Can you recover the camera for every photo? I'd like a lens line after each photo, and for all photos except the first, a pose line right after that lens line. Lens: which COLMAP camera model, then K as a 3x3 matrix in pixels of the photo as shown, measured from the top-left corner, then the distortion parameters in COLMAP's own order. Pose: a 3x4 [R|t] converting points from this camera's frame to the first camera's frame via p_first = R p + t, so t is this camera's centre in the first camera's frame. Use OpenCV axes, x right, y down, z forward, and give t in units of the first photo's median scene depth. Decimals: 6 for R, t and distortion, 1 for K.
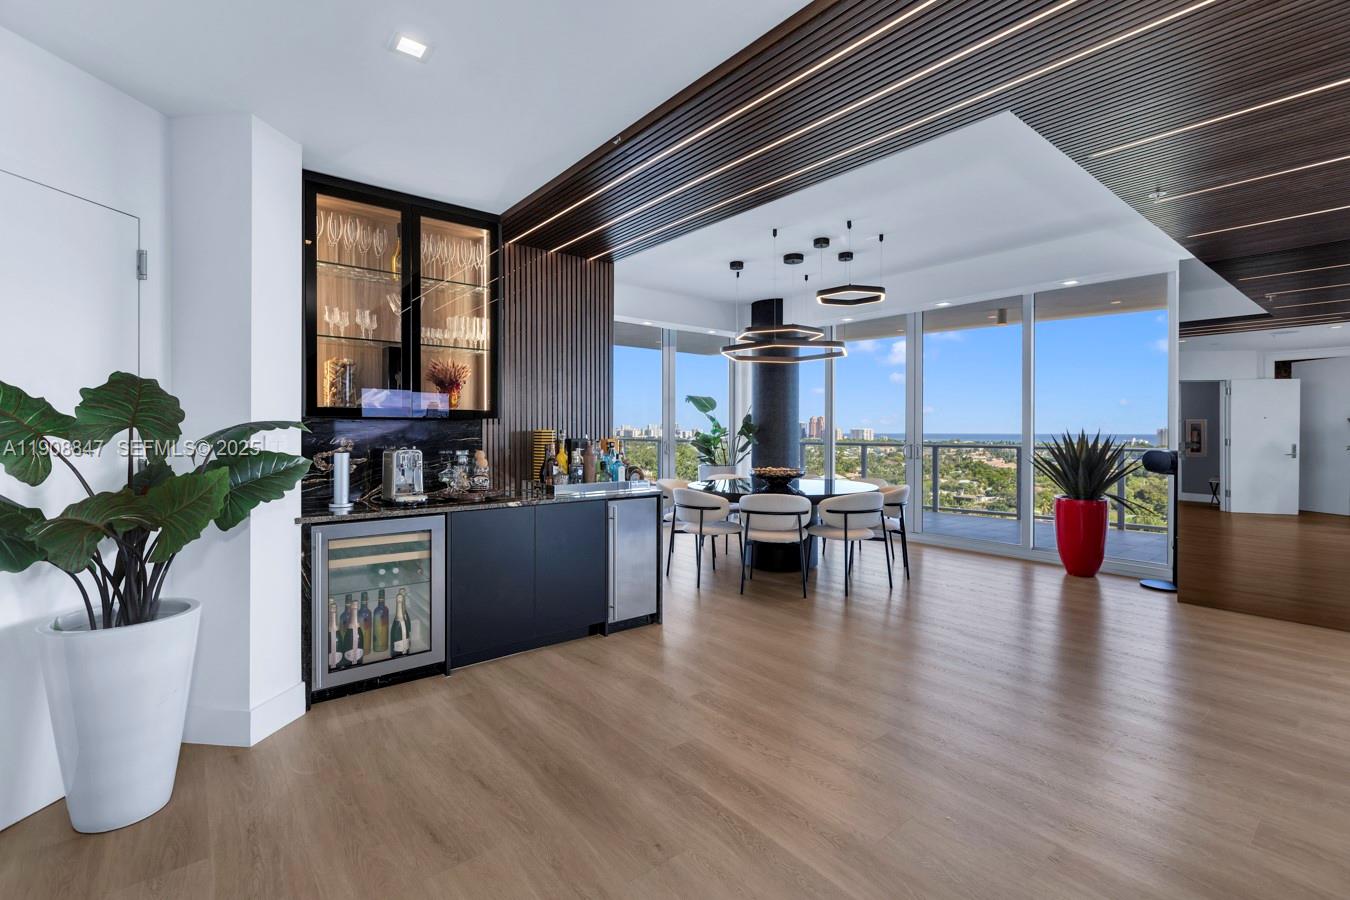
lens RADIAL K [[607.3, 0, 696.2], [0, 607.3, 435.5], [0, 0, 1]] dist [0.000429, -0.005679]
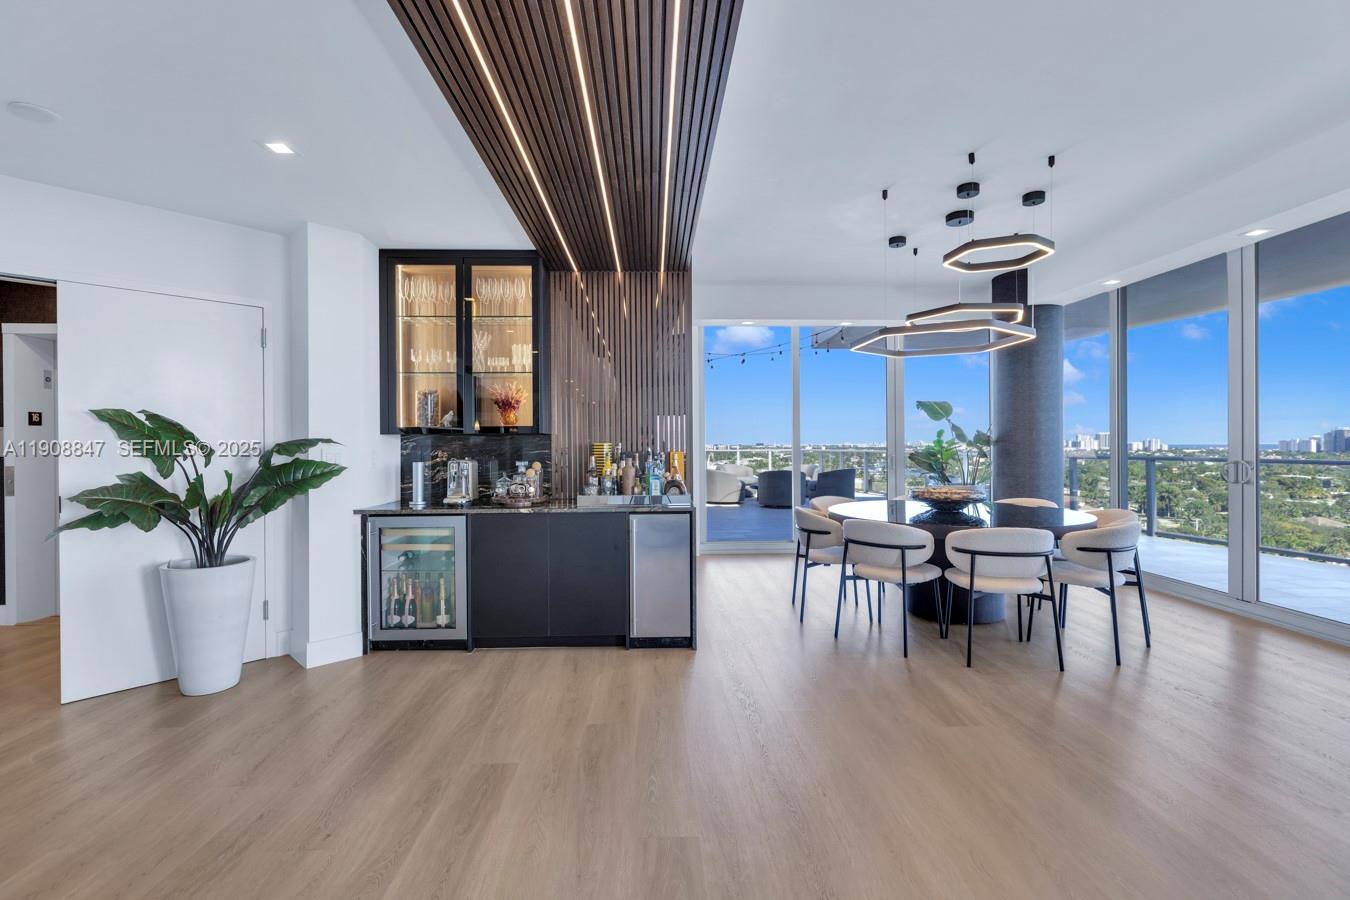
lens RADIAL K [[607.3, 0, 679.9], [0, 607.3, 447.4], [0, 0, 1]] dist [0.000429, -0.005679]
pose [[0.790445, -0.001850, -0.612530, 0.603357], [0.001446, 0.999998, -0.001154, 0.000263], [0.612531, 0.000027, 0.790446, 0.302758]]
